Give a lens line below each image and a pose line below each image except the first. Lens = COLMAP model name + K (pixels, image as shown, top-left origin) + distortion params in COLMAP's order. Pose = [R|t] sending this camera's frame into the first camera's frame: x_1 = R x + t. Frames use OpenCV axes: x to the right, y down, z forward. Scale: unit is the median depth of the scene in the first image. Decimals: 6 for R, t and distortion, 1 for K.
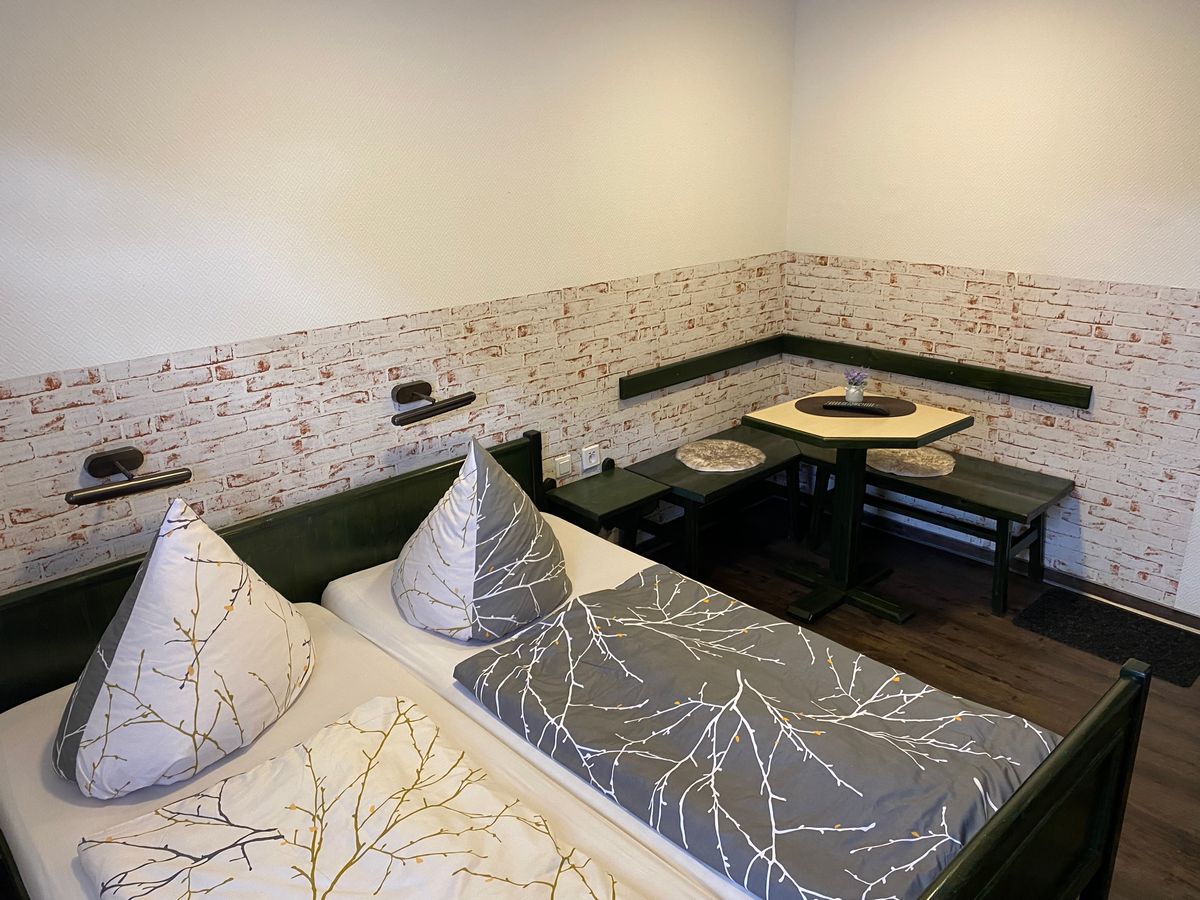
lens RADIAL K [[914.2, 0, 609.3], [0, 914.2, 451.7], [0, 0, 1]] dist [0.063451, -0.079000]
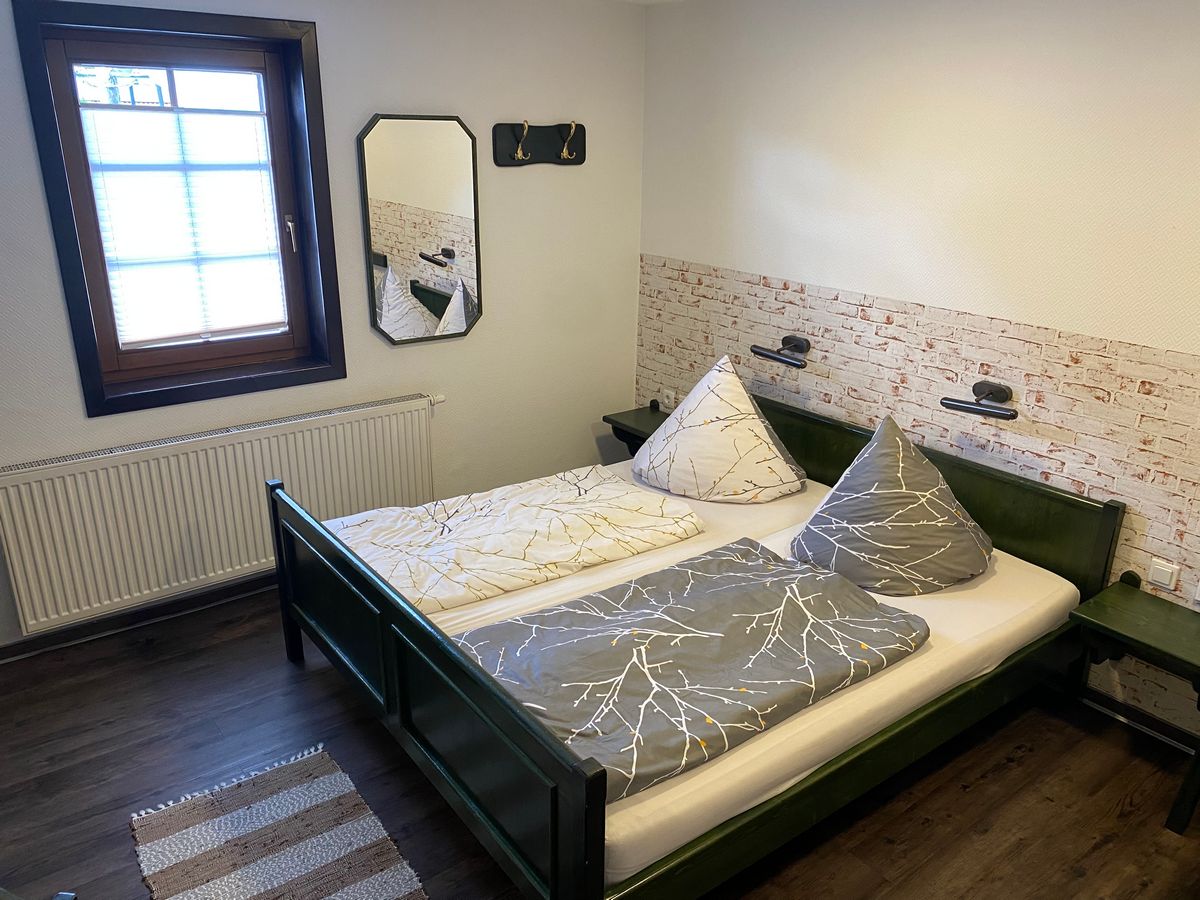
lens RADIAL K [[914.2, 0, 594.7], [0, 914.2, 455.4], [0, 0, 1]] dist [0.063451, -0.079000]
pose [[-0.123782, 0.356970, -0.925878, 0.929323], [-0.342269, 0.860435, 0.377497, -0.267798], [0.931413, 0.363627, 0.015673, 0.625026]]
